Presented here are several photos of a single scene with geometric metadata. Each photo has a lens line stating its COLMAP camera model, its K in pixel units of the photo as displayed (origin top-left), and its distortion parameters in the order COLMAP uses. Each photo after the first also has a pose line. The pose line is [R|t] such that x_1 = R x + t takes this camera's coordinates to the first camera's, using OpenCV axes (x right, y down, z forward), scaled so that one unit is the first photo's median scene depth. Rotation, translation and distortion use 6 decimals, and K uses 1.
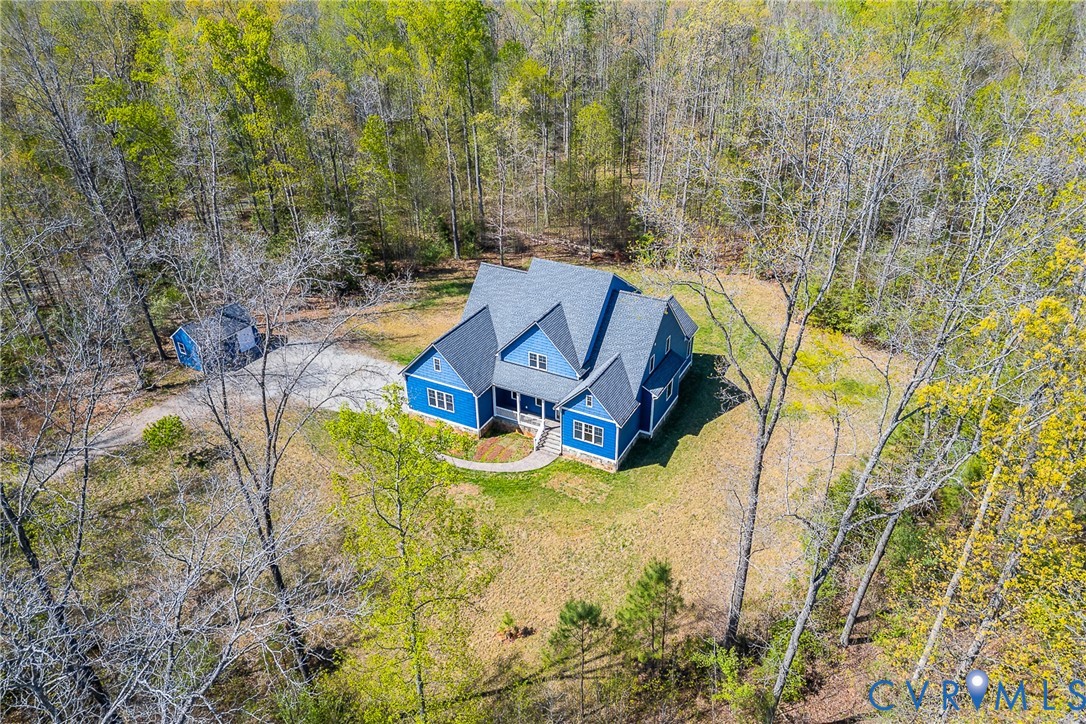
lens RADIAL K [[780.4, 0, 542.9], [0, 780.4, 370.5], [0, 0, 1]] dist [0.036447, -0.002597]
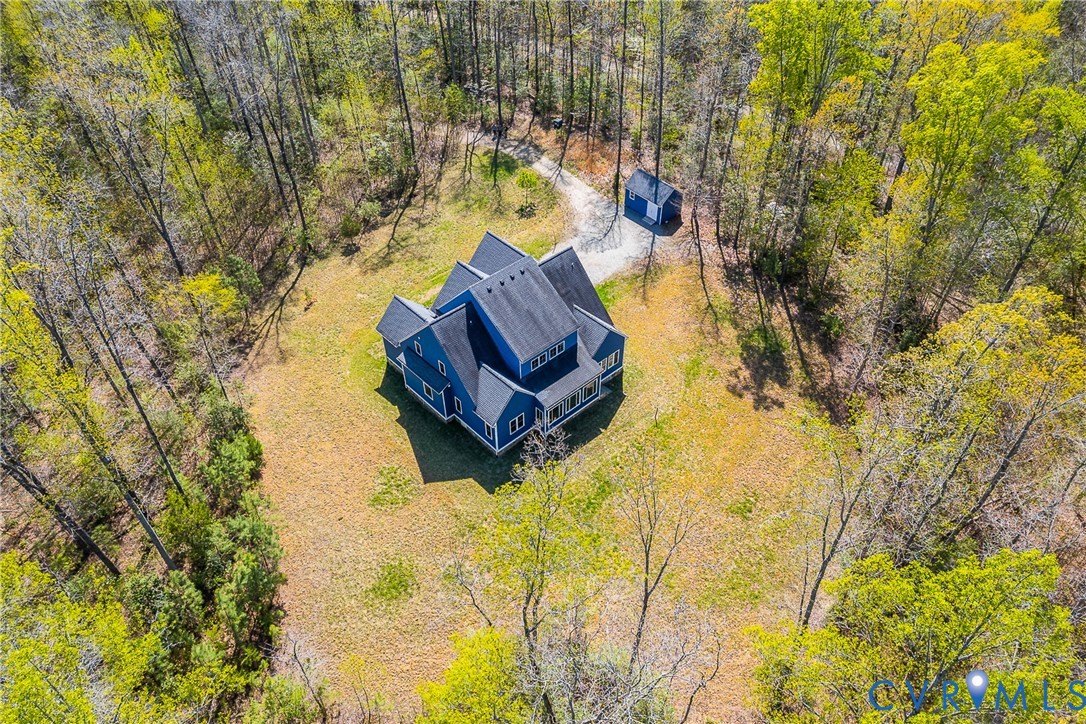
lens RADIAL K [[780.4, 0, 542.9], [0, 780.4, 370.5], [0, 0, 1]] dist [0.036447, -0.002597]
pose [[-0.325085, 0.659397, -0.677876, 0.704870], [-0.466958, 0.511403, 0.721399, -0.727073], [0.822356, 0.551056, 0.141661, 0.788926]]
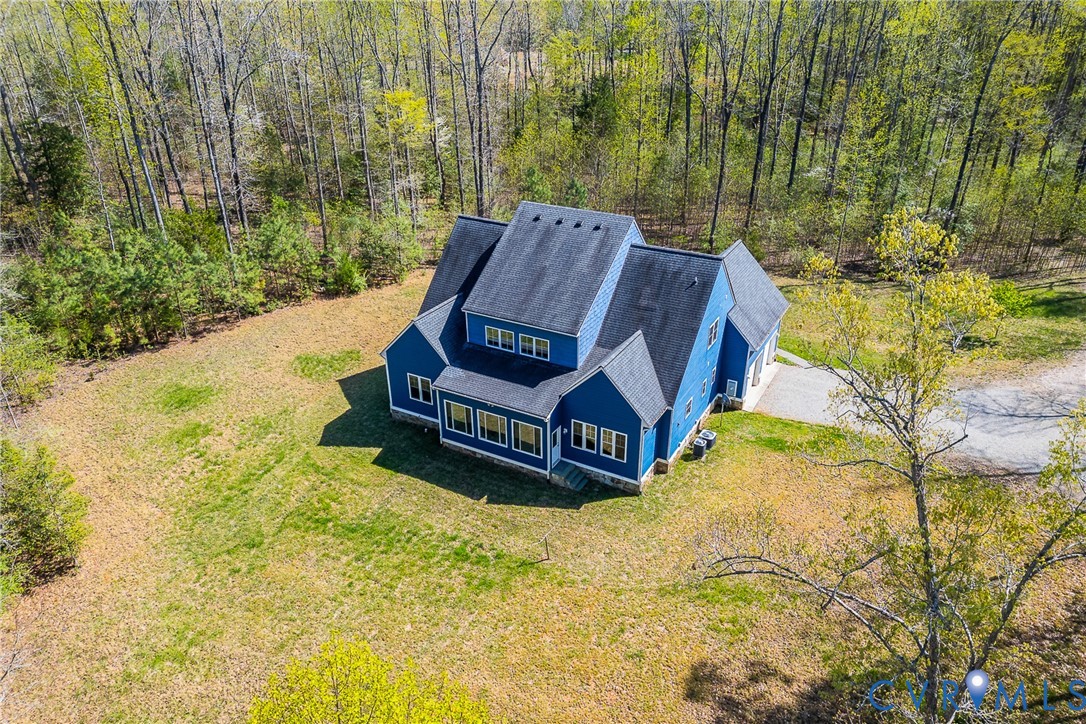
lens RADIAL K [[780.4, 0, 542.9], [0, 780.4, 370.5], [0, 0, 1]] dist [0.036447, -0.002597]
pose [[-0.999516, 0.004914, 0.030721, 0.038447], [0.028565, 0.536232, 0.843587, -0.537506], [-0.012329, 0.844056, -0.536113, 1.226679]]
